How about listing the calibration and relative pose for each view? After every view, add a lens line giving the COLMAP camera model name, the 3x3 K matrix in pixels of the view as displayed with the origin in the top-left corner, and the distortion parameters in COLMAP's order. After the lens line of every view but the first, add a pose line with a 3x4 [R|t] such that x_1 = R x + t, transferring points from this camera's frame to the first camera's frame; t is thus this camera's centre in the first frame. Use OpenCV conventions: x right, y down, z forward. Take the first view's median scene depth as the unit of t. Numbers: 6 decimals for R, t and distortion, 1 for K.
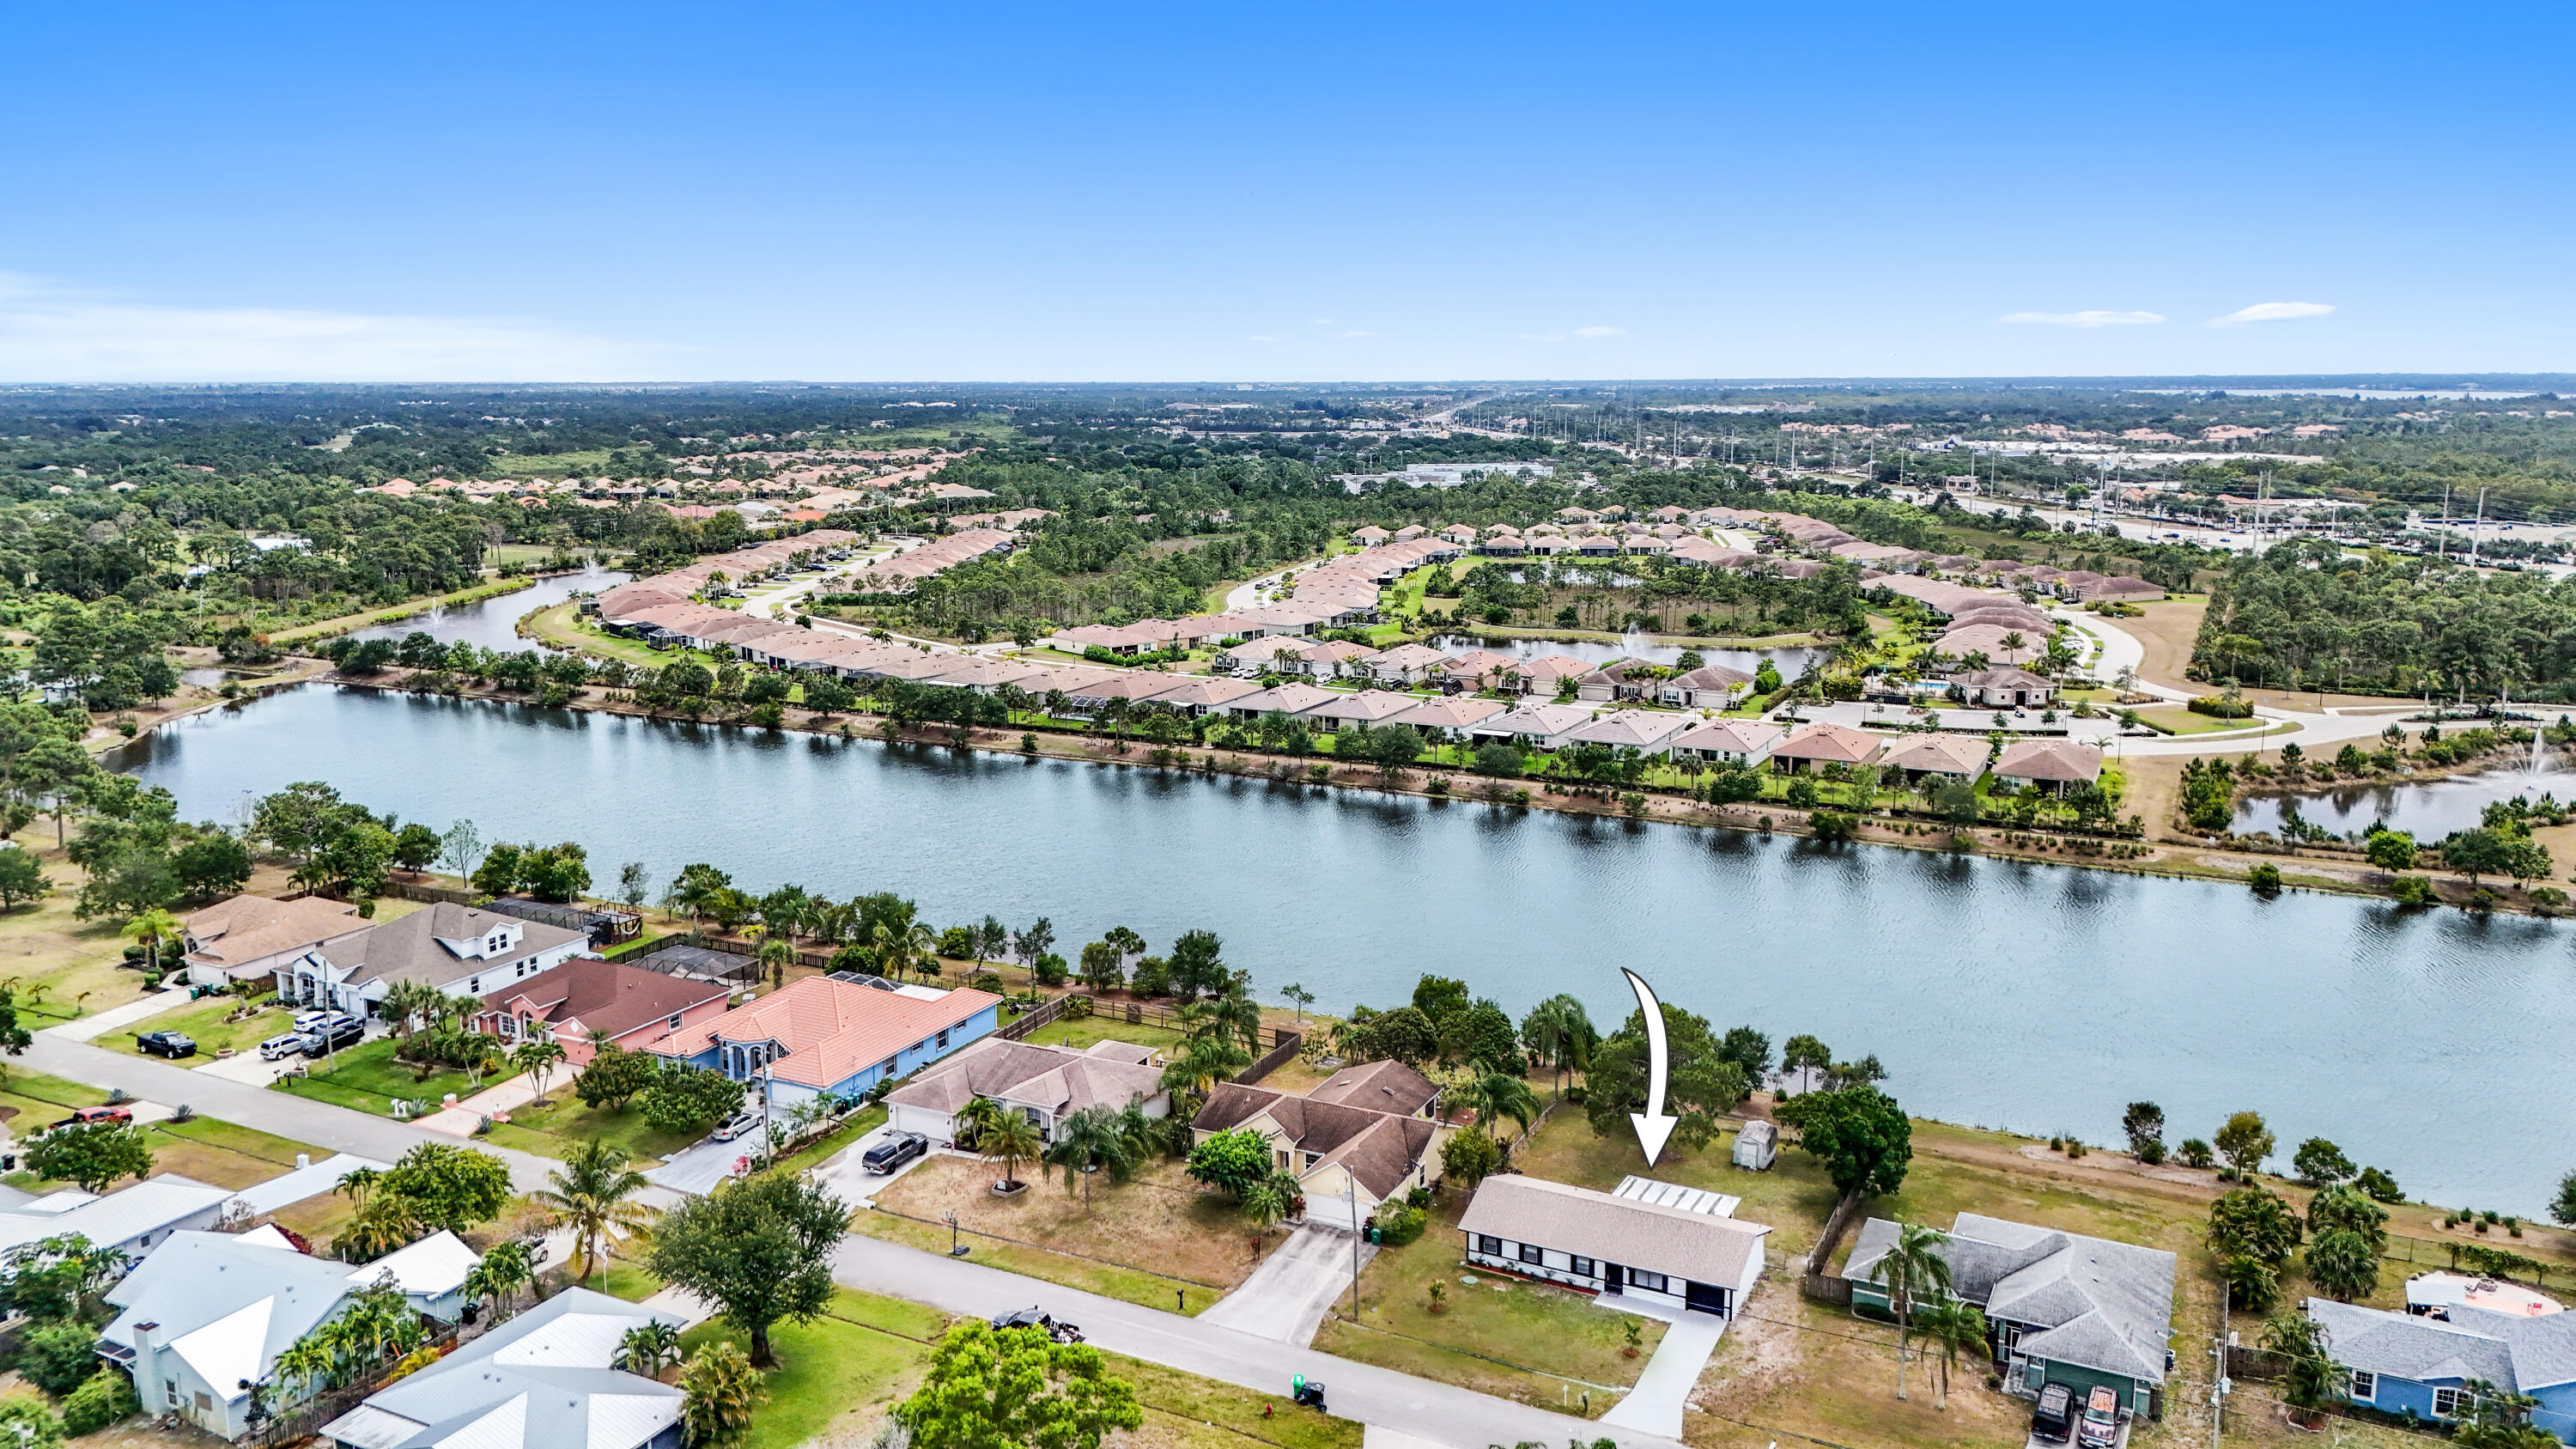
lens RADIAL K [[1865.9, 0, 1245.1], [0, 1865.9, 719.4], [0, 0, 1]] dist [0.100885, -0.116983]
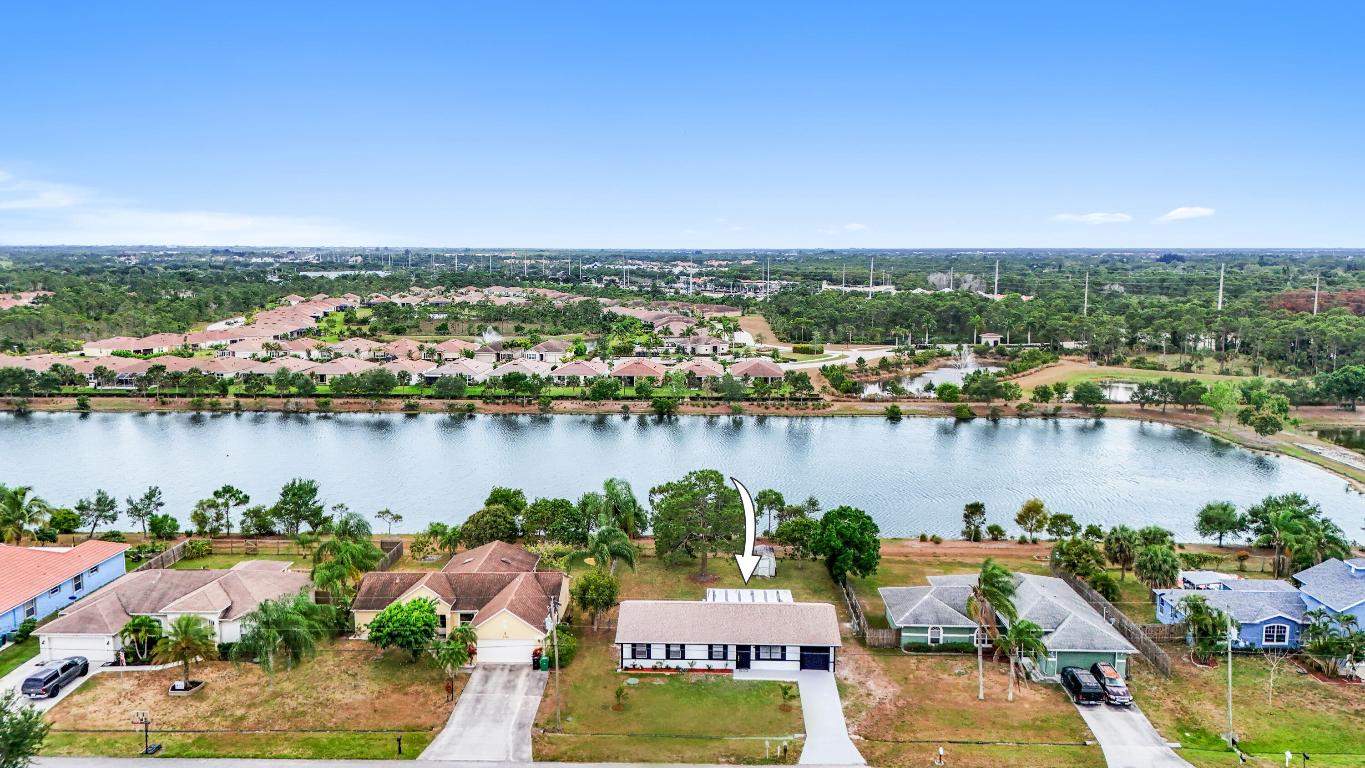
lens RADIAL K [[988.6, 0, 659.8], [0, 988.6, 381.3], [0, 0, 1]] dist [0.100885, -0.116983]
pose [[0.898867, -0.042677, 0.436139, -0.118122], [0.066004, 0.997078, -0.038466, 0.106393], [-0.433222, 0.063363, 0.899057, 0.325817]]
